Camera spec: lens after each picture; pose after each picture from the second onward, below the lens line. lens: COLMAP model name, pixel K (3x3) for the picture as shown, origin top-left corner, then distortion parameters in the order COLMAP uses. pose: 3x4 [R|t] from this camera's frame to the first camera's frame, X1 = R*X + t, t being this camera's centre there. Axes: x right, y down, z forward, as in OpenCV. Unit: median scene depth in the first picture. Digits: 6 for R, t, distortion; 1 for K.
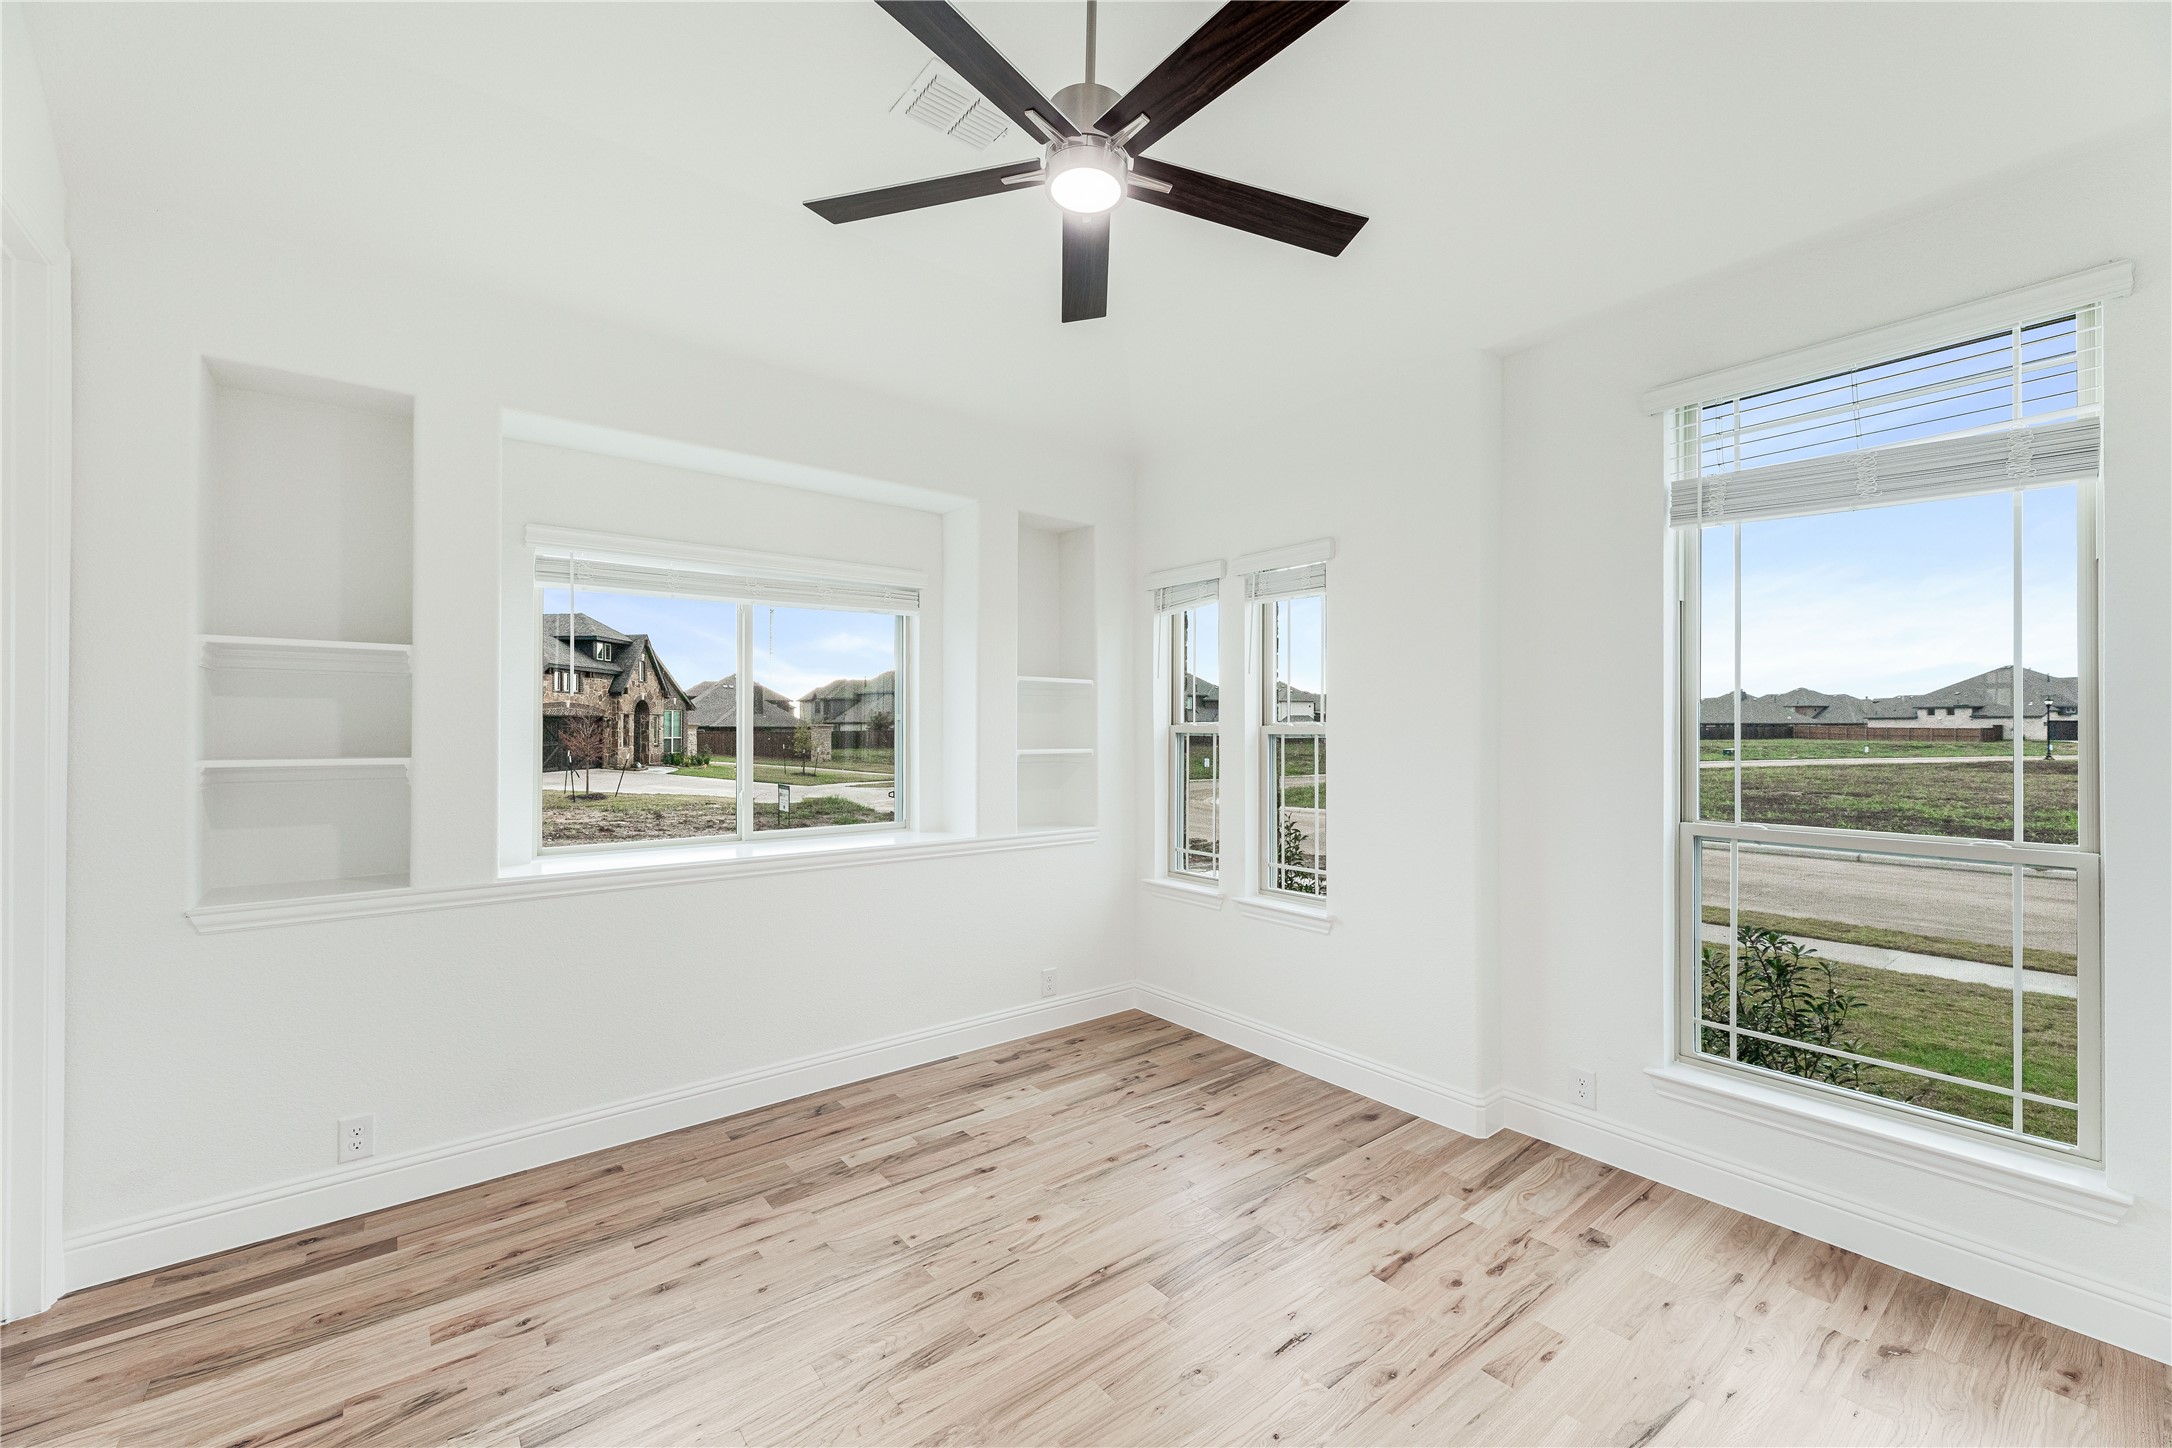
lens RADIAL K [[871.1, 0, 1103.9], [0, 871.1, 720.8], [0, 0, 1]] dist [0.003026, -0.000028]
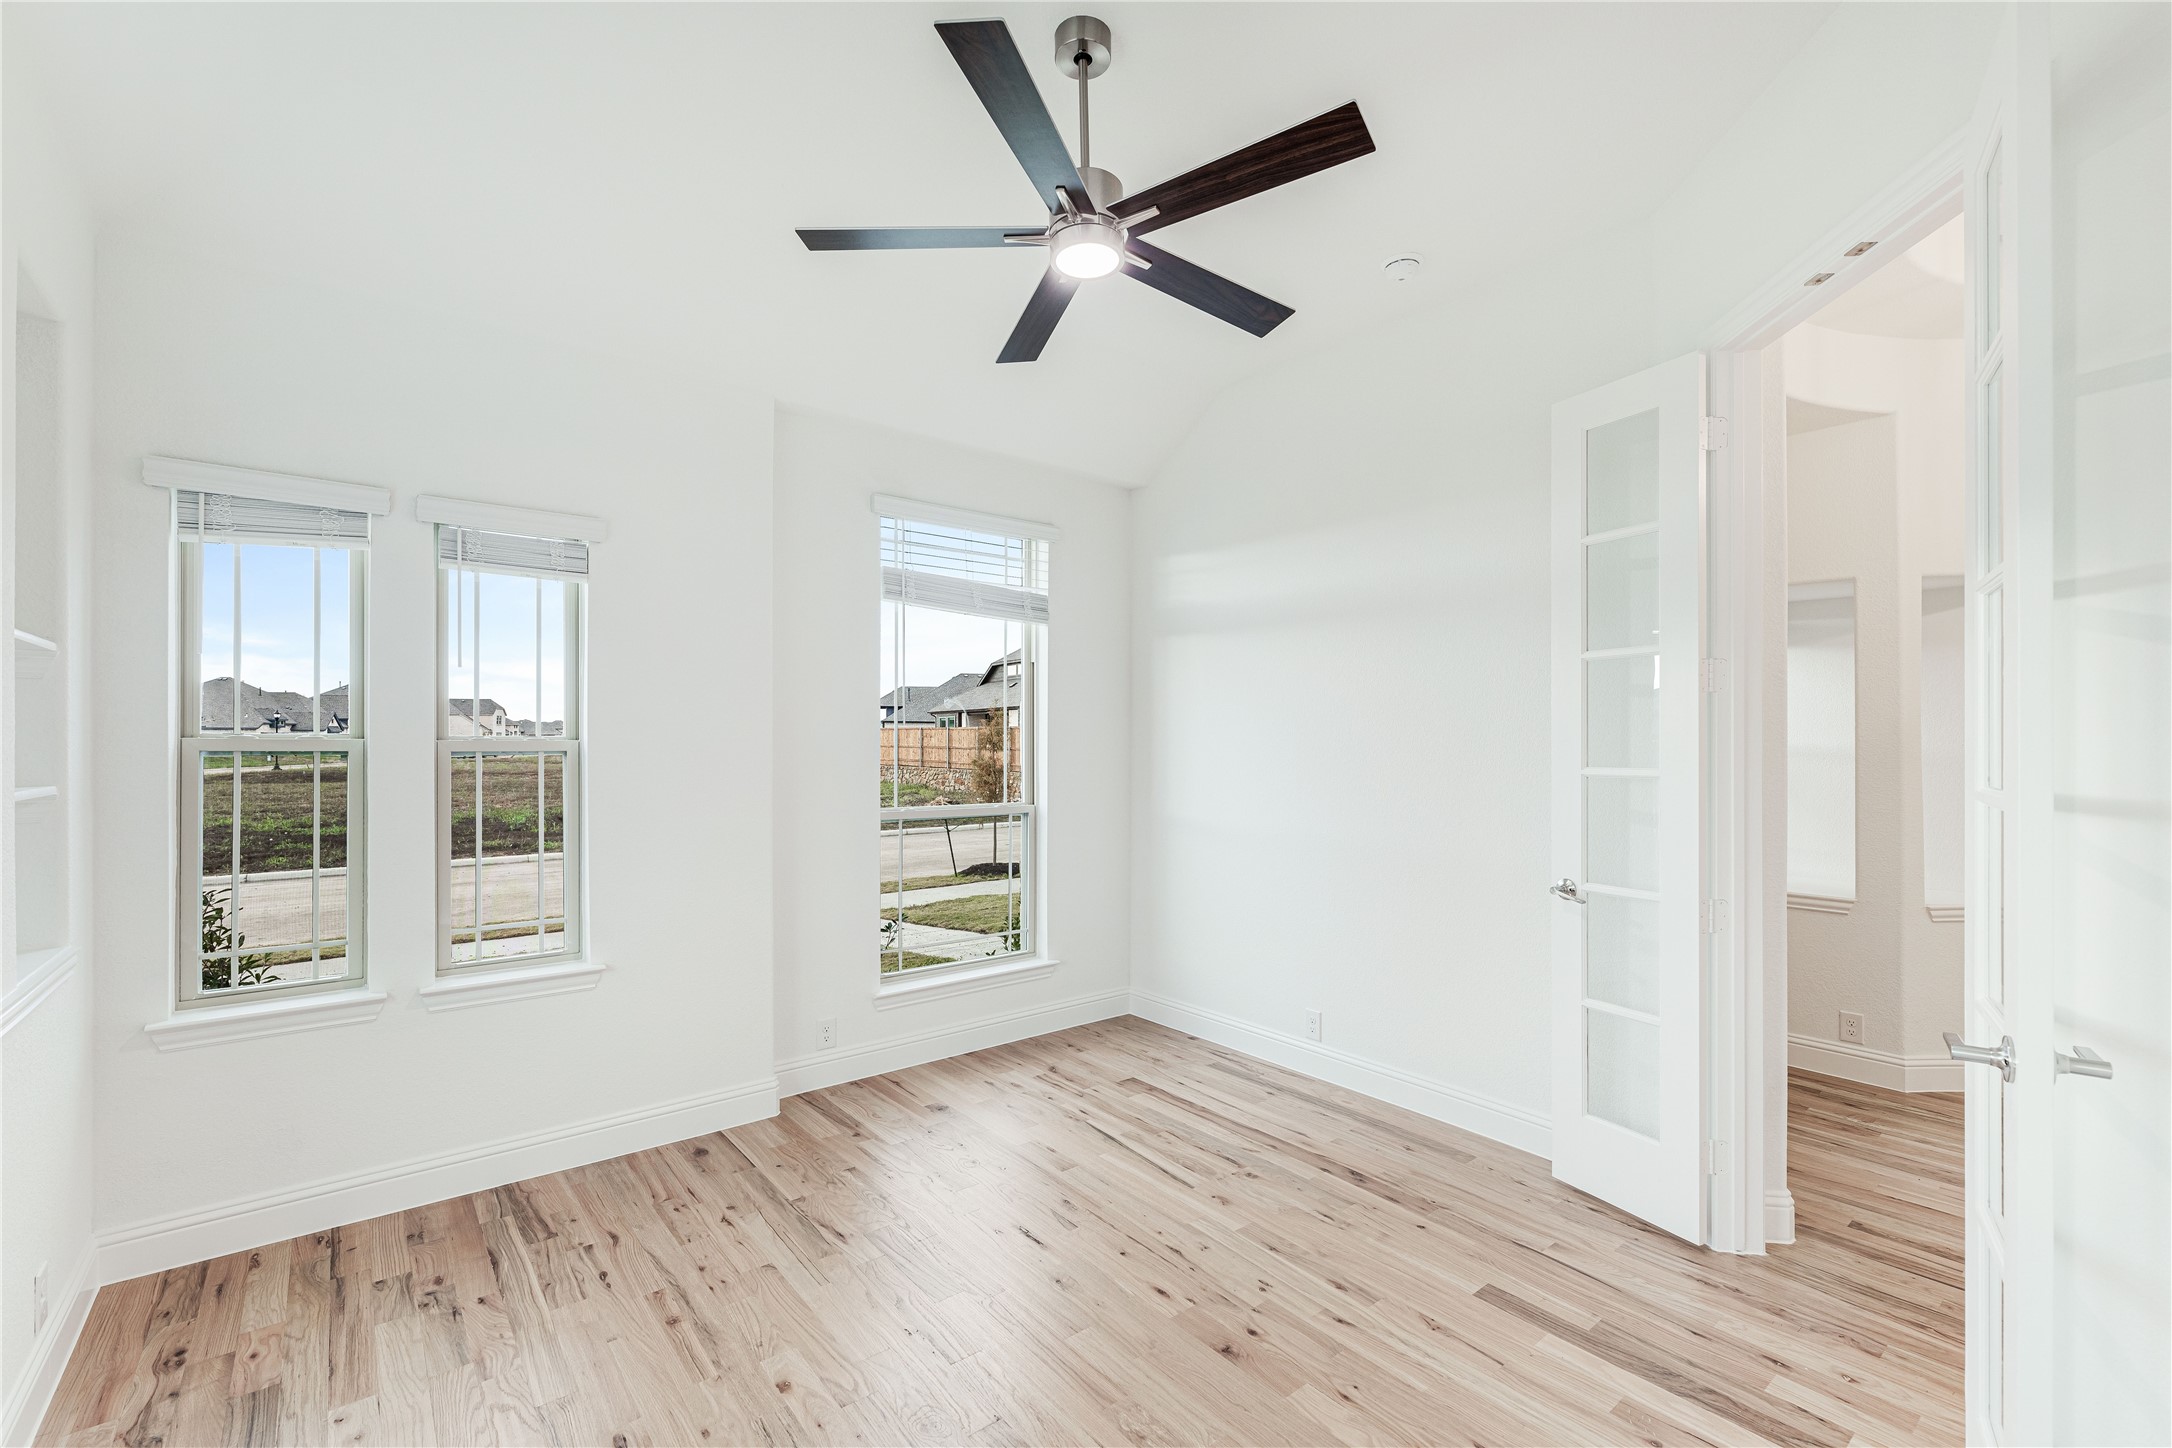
lens RADIAL K [[894.9, 0, 1101.7], [0, 894.9, 739.5], [0, 0, 1]] dist [0.001564, -0.001492]
pose [[0.014847, 0.001350, 0.999889, -0.665351], [-0.009521, 0.999954, -0.001208, 0.000740], [-0.999844, -0.009502, 0.014859, 0.551087]]
